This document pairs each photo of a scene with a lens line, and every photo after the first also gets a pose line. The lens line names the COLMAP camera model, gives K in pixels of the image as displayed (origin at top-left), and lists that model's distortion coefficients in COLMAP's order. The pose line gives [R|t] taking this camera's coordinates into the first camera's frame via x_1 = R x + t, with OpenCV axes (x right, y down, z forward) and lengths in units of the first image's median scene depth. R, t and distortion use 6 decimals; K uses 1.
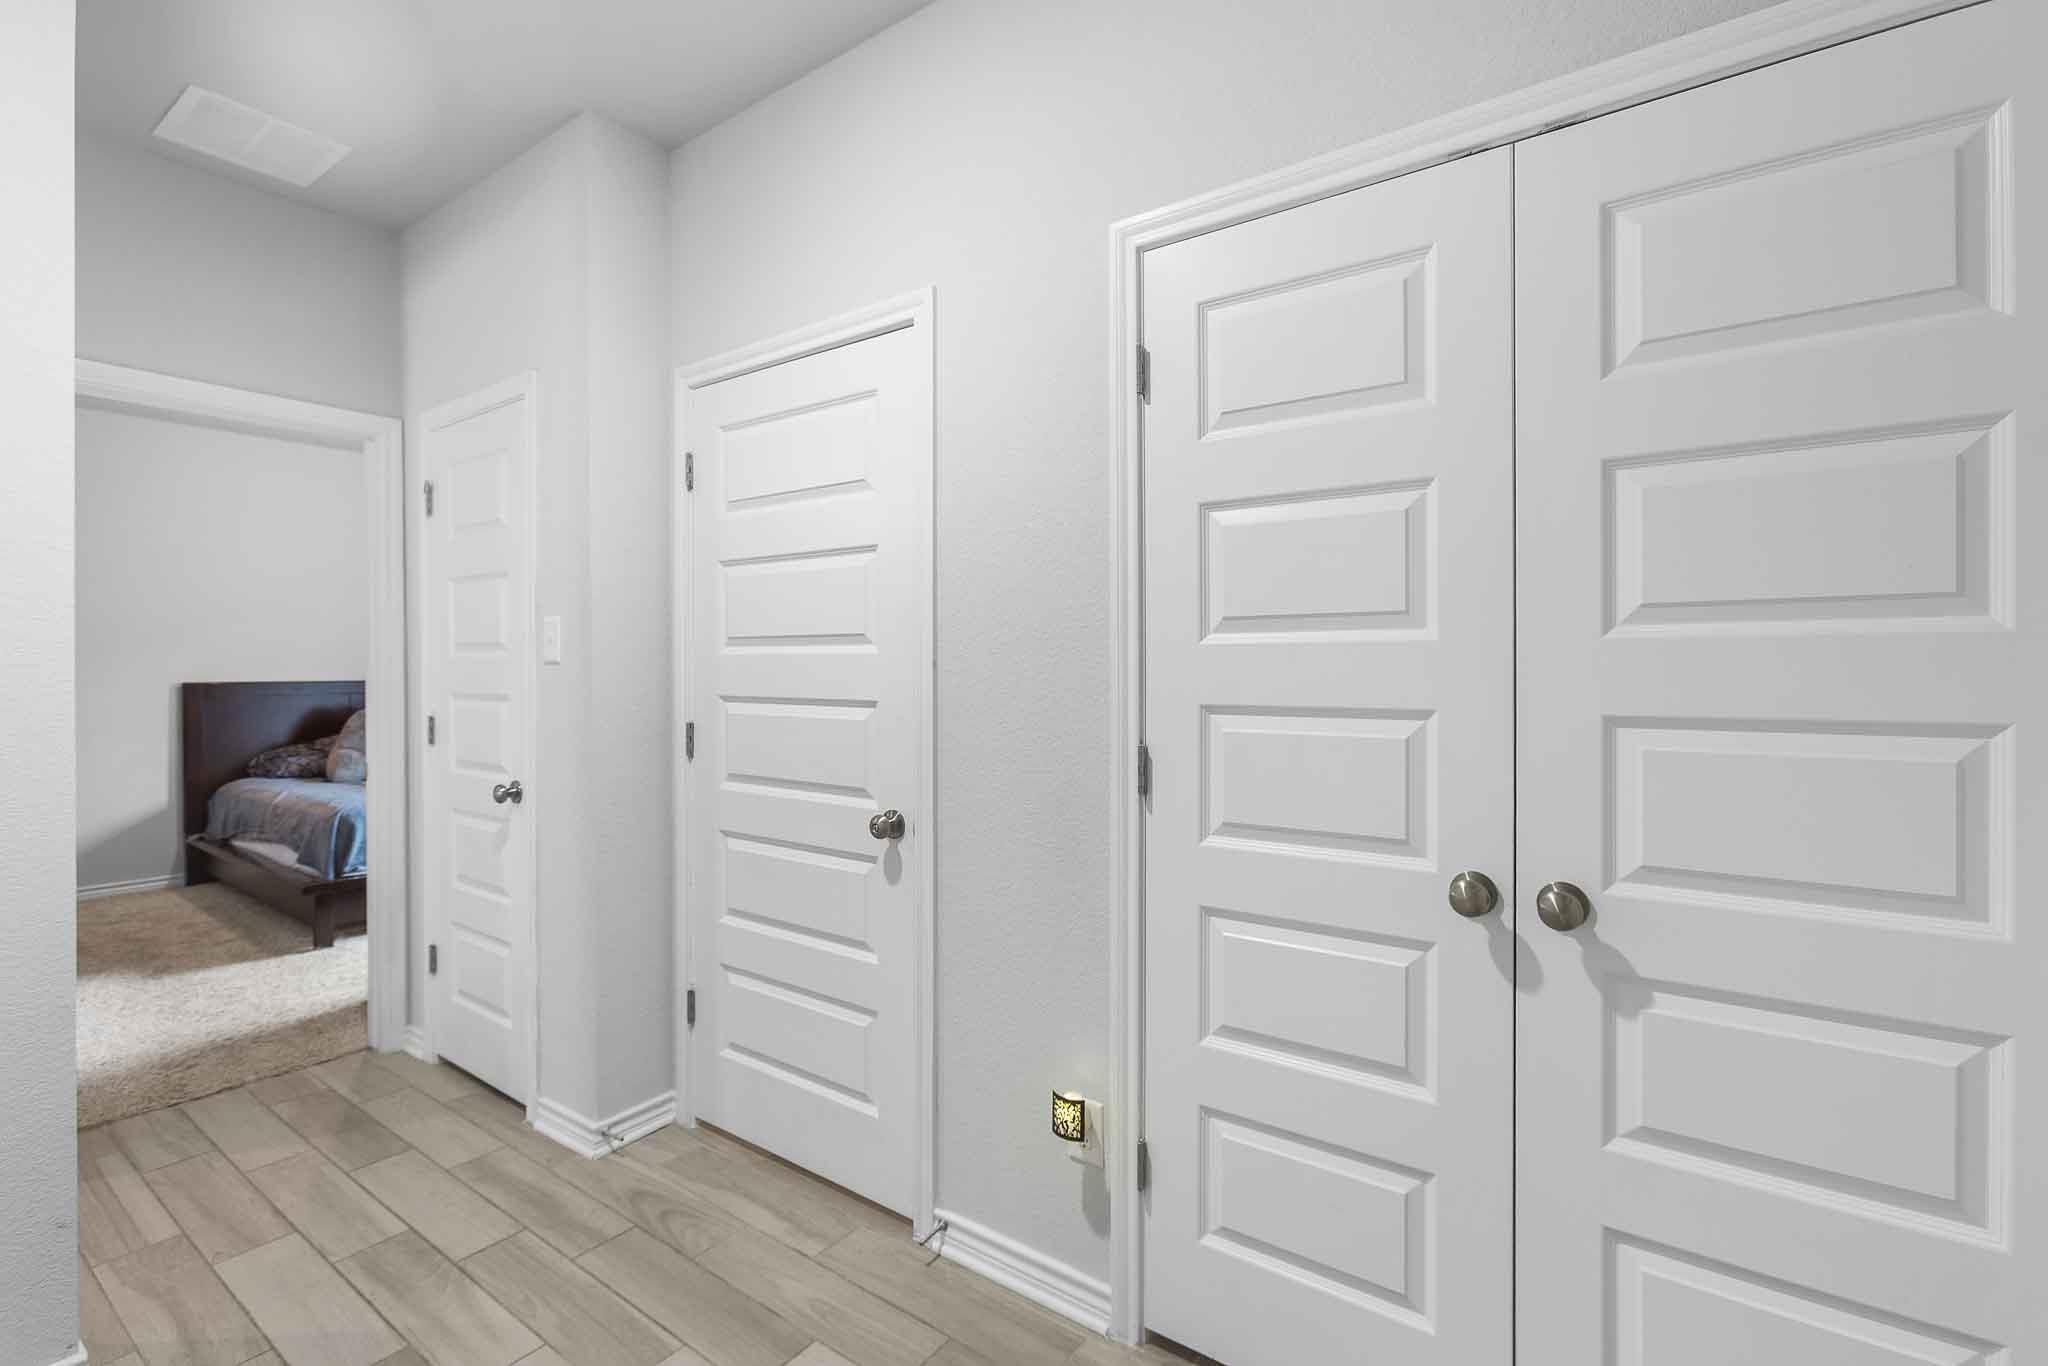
lens RADIAL K [[945.5, 0, 1023.3], [0, 945.5, 669.1], [0, 0, 1]] dist [-0.004647, 0.005999]
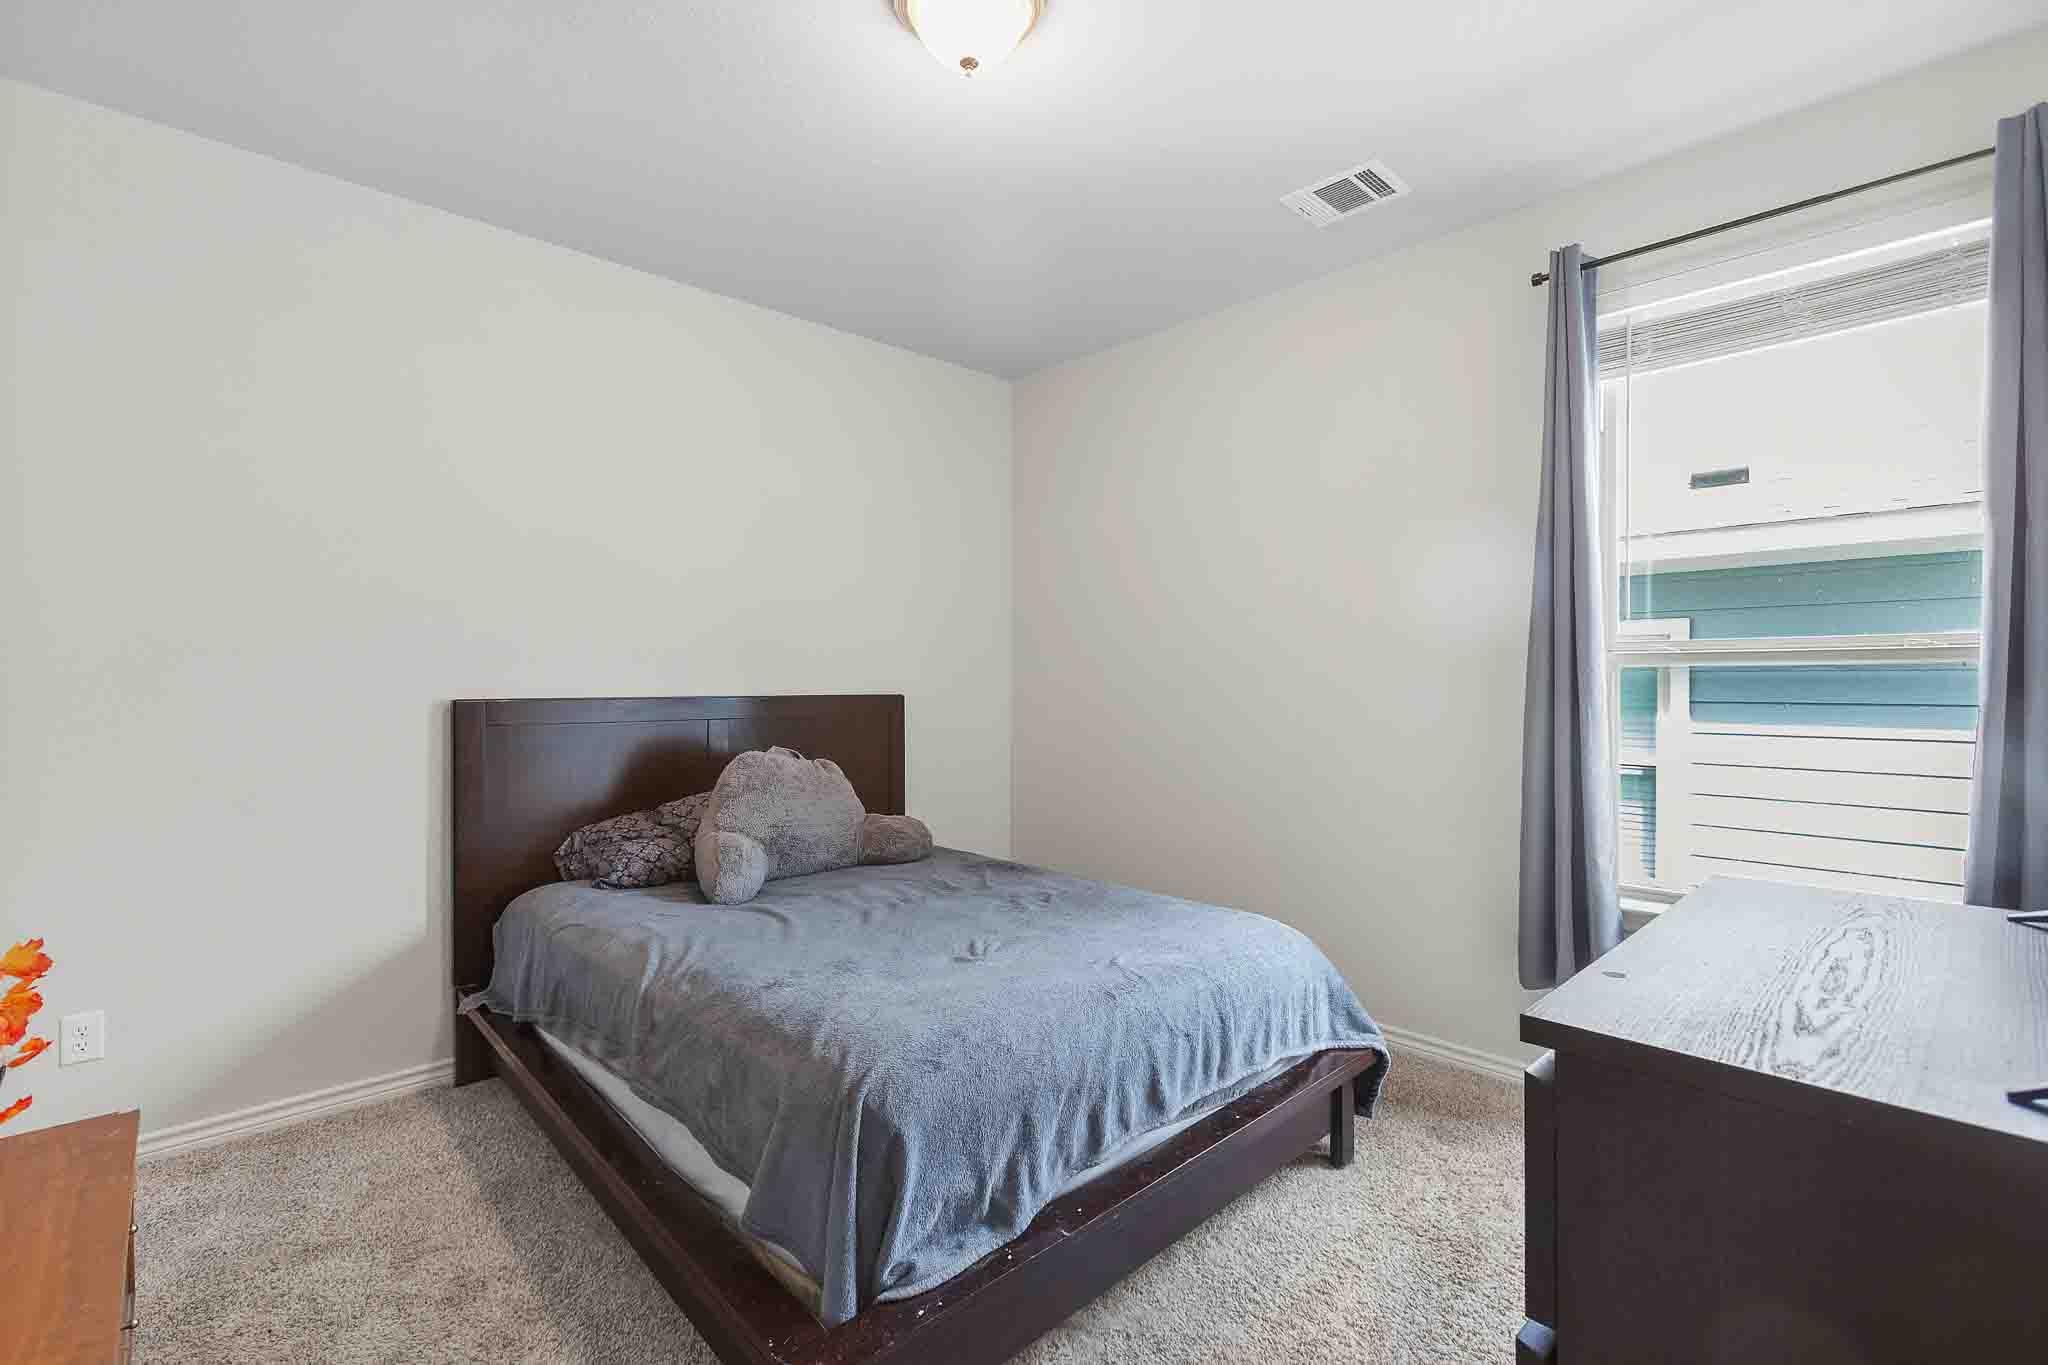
lens RADIAL K [[945.5, 0, 1008.2], [0, 945.5, 691.9], [0, 0, 1]] dist [-0.004647, 0.005999]
pose [[0.981278, 0.006469, -0.192490, -0.482950], [-0.006480, 0.999979, 0.000569, 0.008028], [0.192490, 0.000689, 0.981299, 0.541975]]
